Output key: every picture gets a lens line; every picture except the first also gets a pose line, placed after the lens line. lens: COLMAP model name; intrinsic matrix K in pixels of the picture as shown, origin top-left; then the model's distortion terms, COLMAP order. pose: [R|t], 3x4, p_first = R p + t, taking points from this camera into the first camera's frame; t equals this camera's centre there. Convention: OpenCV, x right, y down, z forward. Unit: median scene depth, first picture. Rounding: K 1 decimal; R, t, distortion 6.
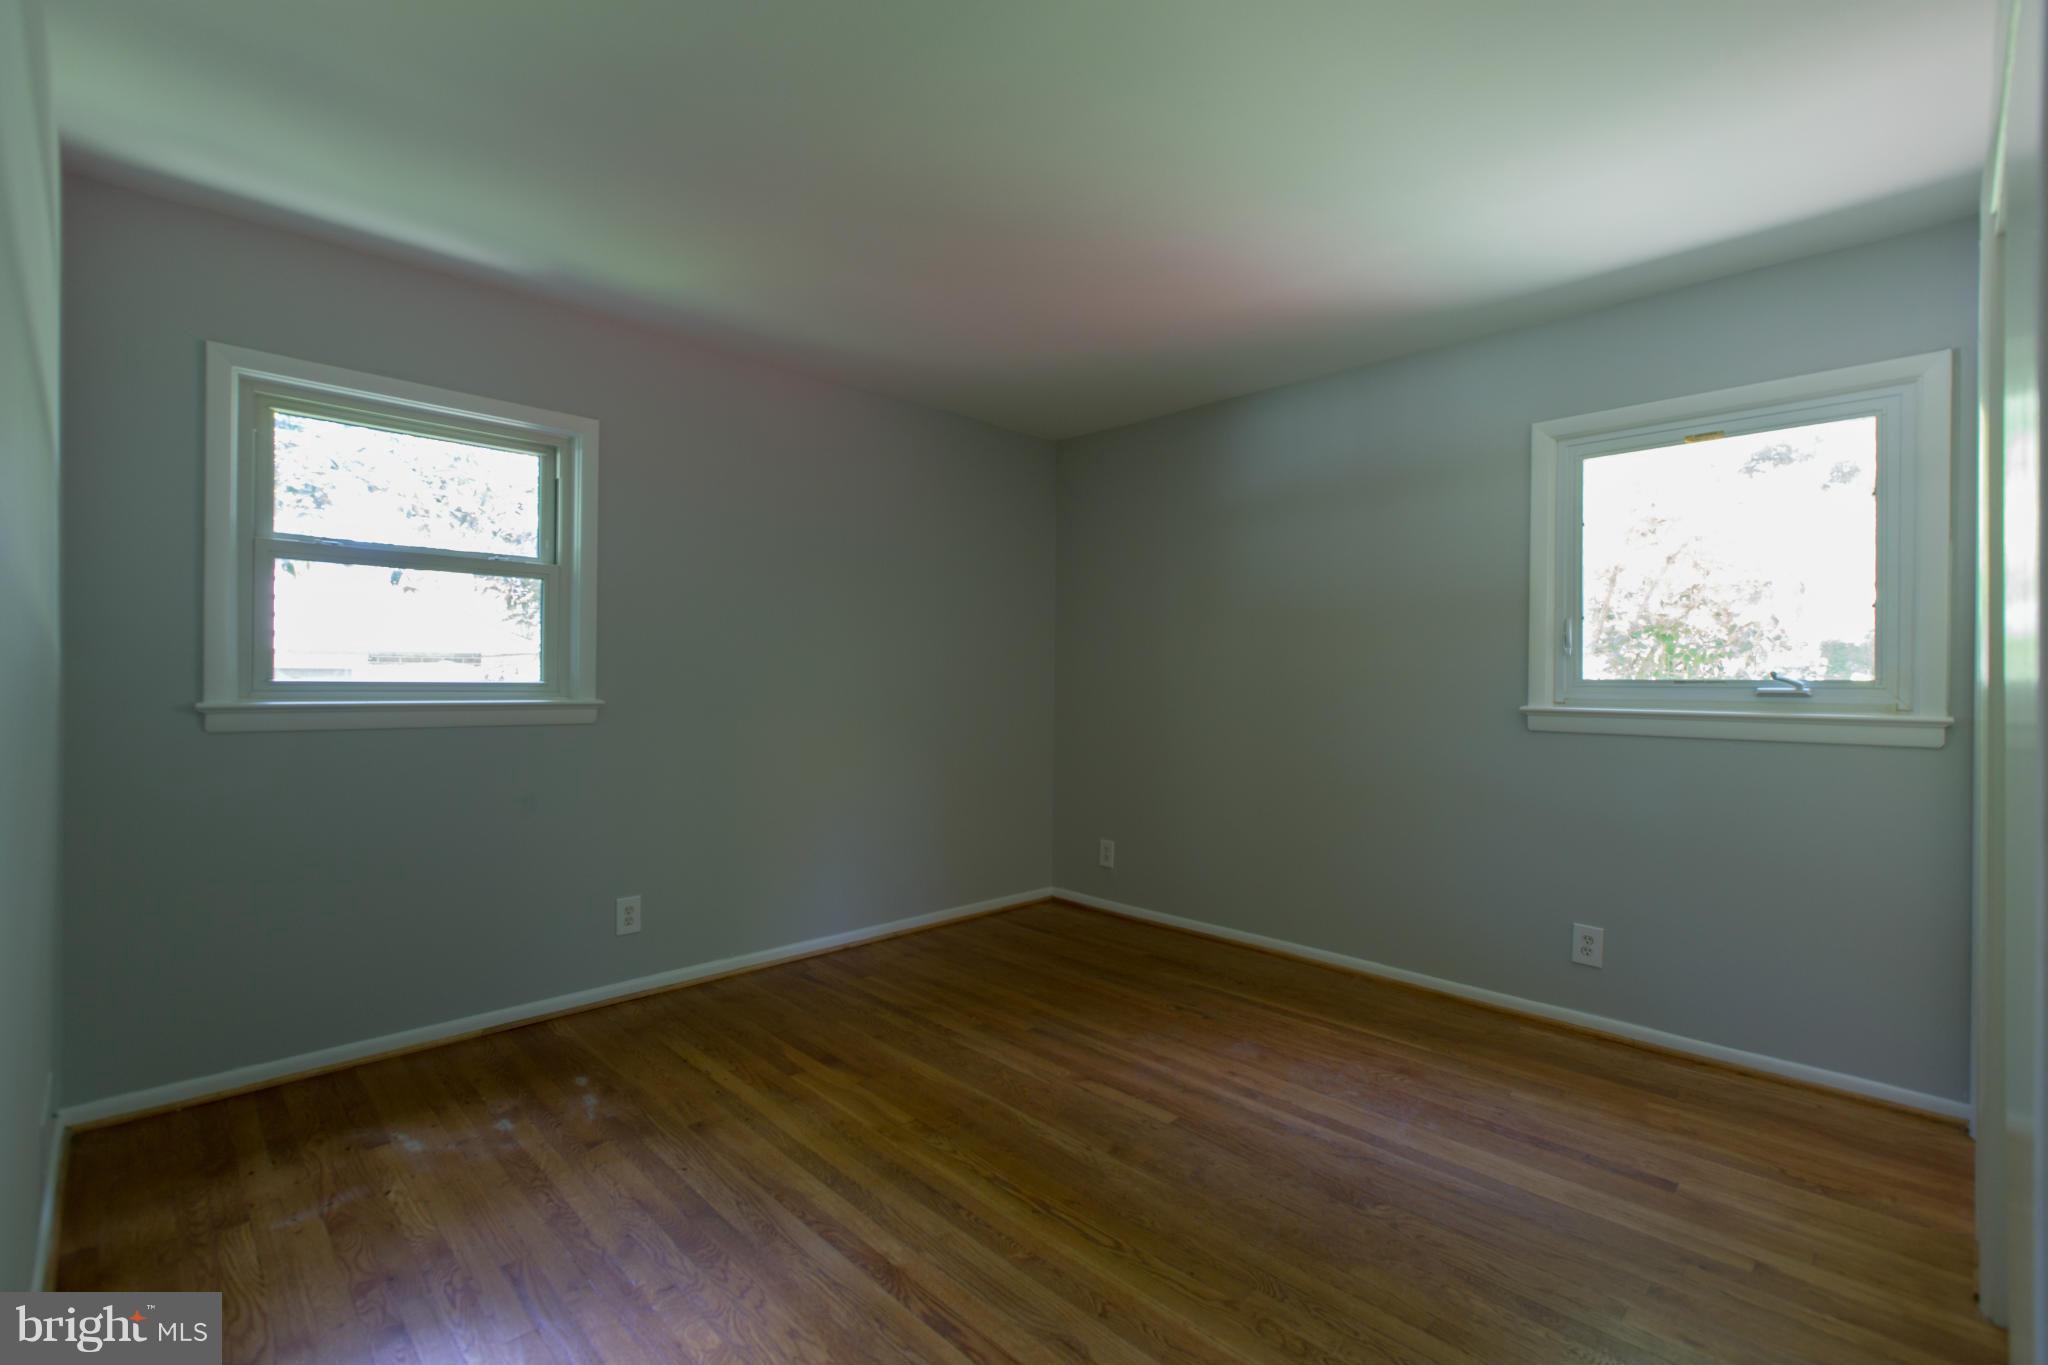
lens RADIAL K [[909.0, 0, 1034.1], [0, 909.0, 679.8], [0, 0, 1]] dist [0.001059, 0.000082]
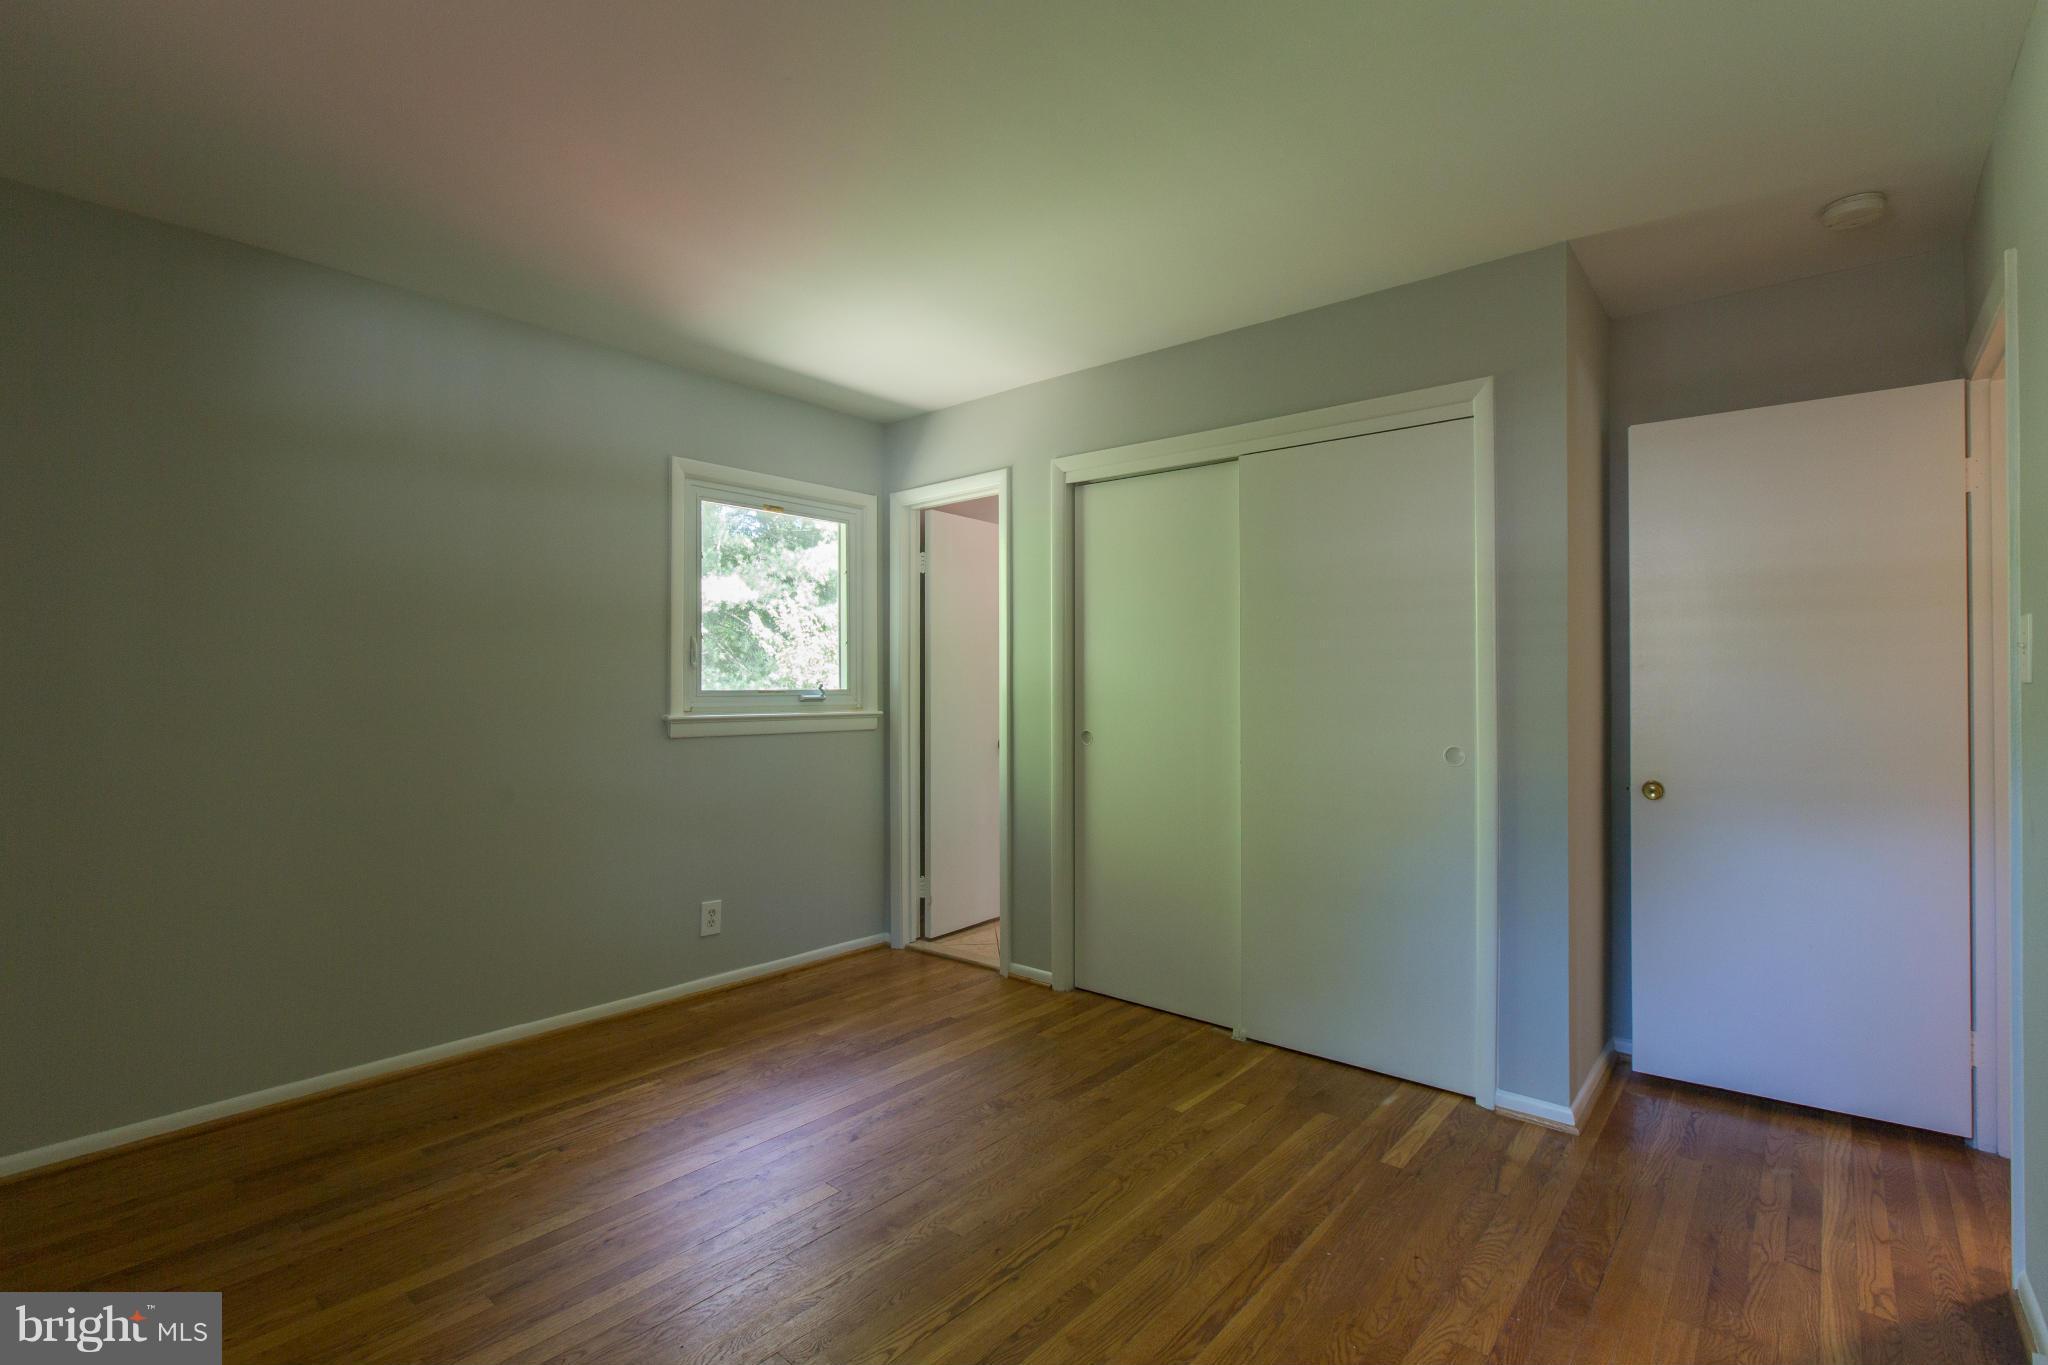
lens RADIAL K [[909.0, 0, 1034.1], [0, 909.0, 679.8], [0, 0, 1]] dist [0.001059, 0.000082]
pose [[-0.067668, 0.000676, 0.997708, -0.616765], [-0.001371, 0.999999, -0.000771, -0.014543], [-0.997707, -0.001420, -0.067667, 0.700086]]
